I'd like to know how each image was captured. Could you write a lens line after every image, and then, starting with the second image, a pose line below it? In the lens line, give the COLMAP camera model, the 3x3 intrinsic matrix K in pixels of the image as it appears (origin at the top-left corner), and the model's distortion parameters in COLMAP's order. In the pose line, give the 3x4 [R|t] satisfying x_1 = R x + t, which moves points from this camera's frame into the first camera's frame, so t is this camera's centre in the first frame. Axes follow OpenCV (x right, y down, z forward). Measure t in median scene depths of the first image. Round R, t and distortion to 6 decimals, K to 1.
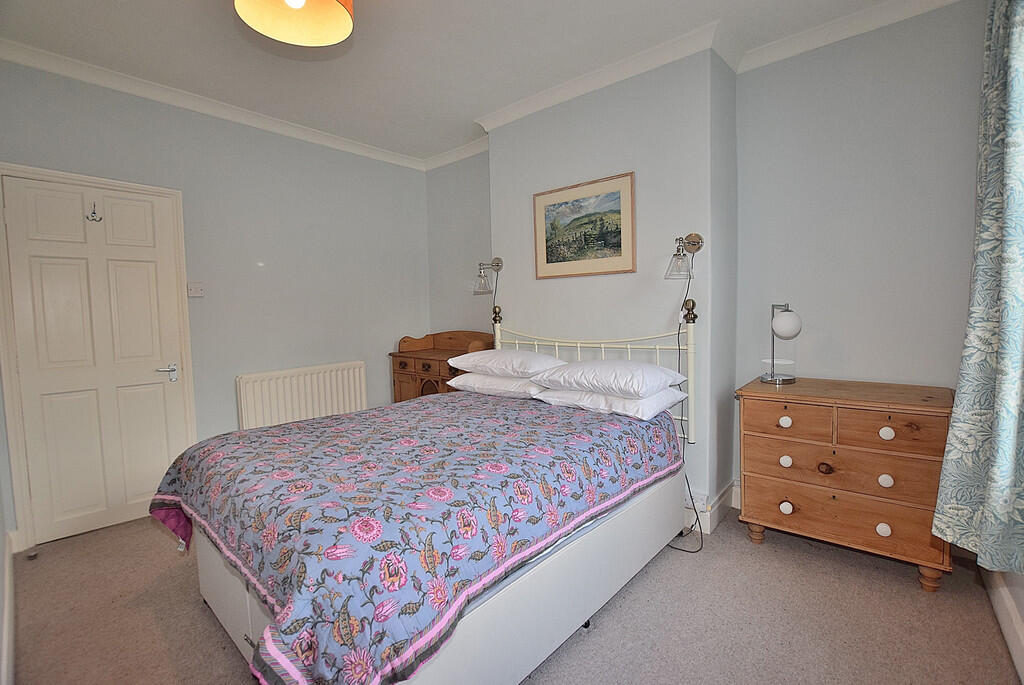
lens RADIAL K [[458.7, 0, 512.0], [0, 458.7, 342.5], [0, 0, 1]] dist [-0.015200, 0.000215]
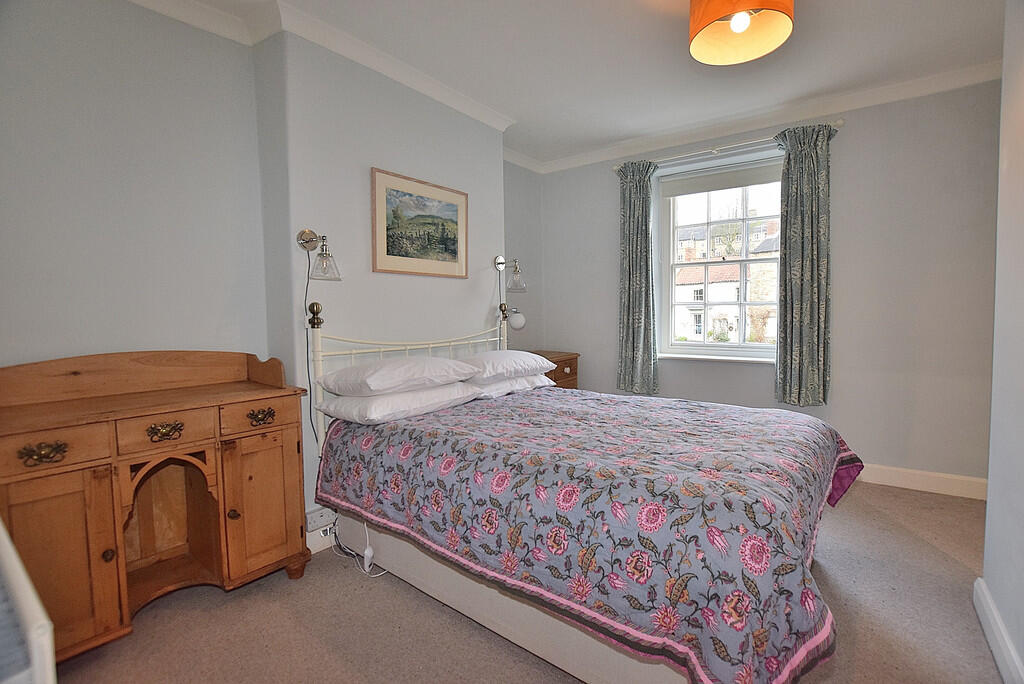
lens RADIAL K [[458.7, 0, 512.0], [0, 458.7, 342.0], [0, 0, 1]] dist [-0.015200, 0.000215]
pose [[-0.054405, -0.047140, 0.997406, -0.828718], [0.080661, 0.995413, 0.051446, -0.038438], [-0.995256, 0.083251, -0.050353, 0.862615]]
